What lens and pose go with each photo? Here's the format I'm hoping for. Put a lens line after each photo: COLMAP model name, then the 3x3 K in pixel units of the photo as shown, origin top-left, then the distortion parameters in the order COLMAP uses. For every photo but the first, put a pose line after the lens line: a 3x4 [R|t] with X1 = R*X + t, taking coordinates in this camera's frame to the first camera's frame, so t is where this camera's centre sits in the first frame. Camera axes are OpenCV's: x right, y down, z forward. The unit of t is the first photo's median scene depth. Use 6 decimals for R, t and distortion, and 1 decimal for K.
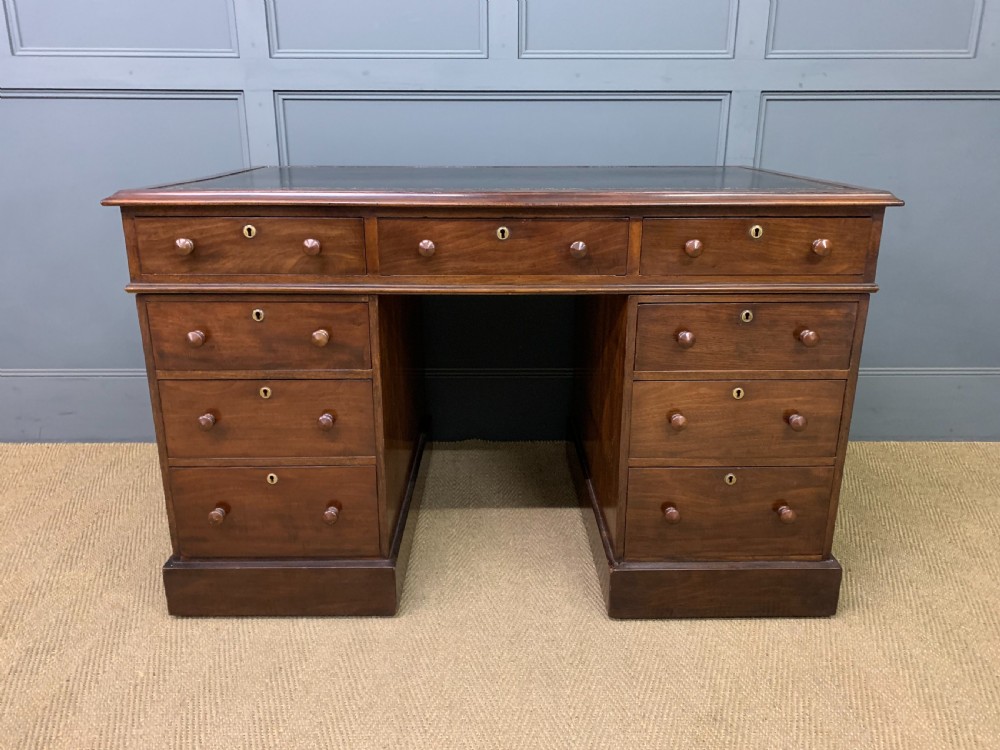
lens RADIAL K [[769.9, 0, 498.2], [0, 769.9, 372.8], [0, 0, 1]] dist [0.027764, -0.016727]
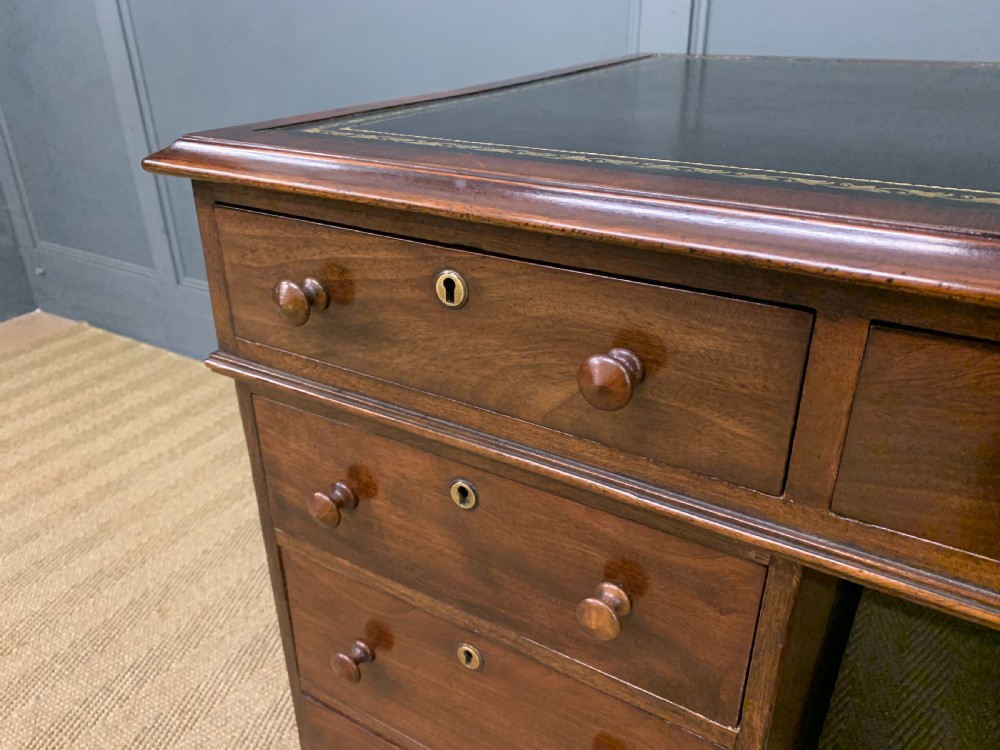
lens RADIAL K [[769.9, 0, 508.6], [0, 769.9, 362.3], [0, 0, 1]] dist [0.027764, -0.016727]
pose [[0.854090, 0.220394, -0.471122, -0.125598], [-0.153925, 0.972316, 0.175808, -0.197999], [0.496827, -0.077639, 0.864370, 0.667667]]
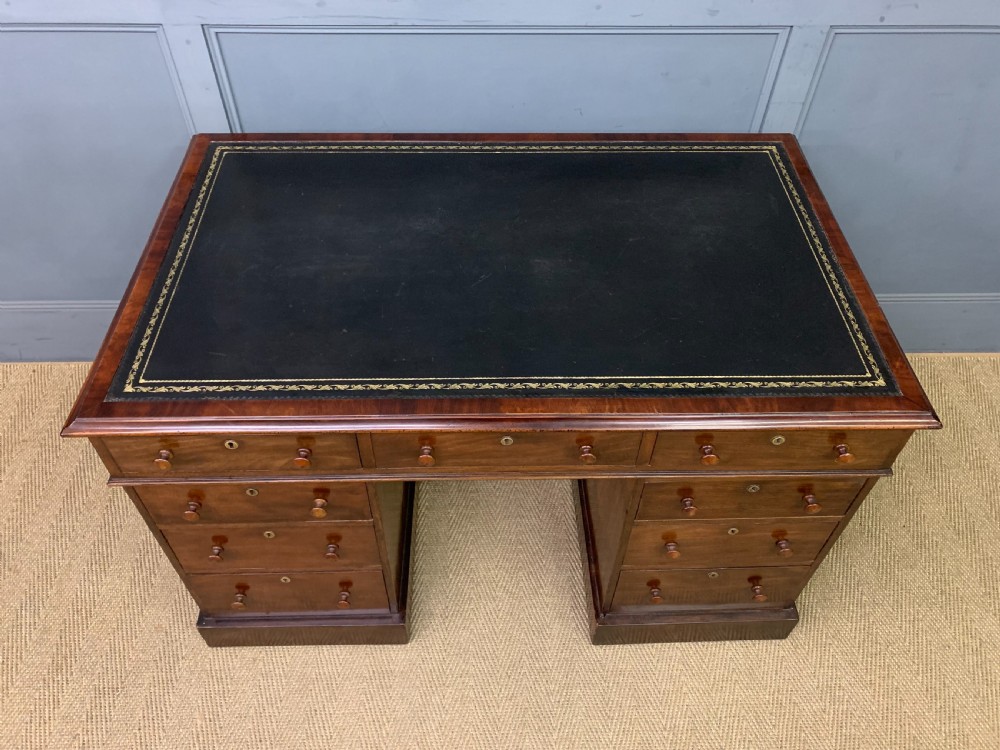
lens RADIAL K [[769.9, 0, 499.3], [0, 769.9, 372.7], [0, 0, 1]] dist [0.027764, -0.016727]
pose [[0.999683, -0.005586, 0.024550, -0.023696], [-0.007668, 0.861220, 0.508174, -0.671160], [-0.023981, -0.508201, 0.860905, 0.226972]]
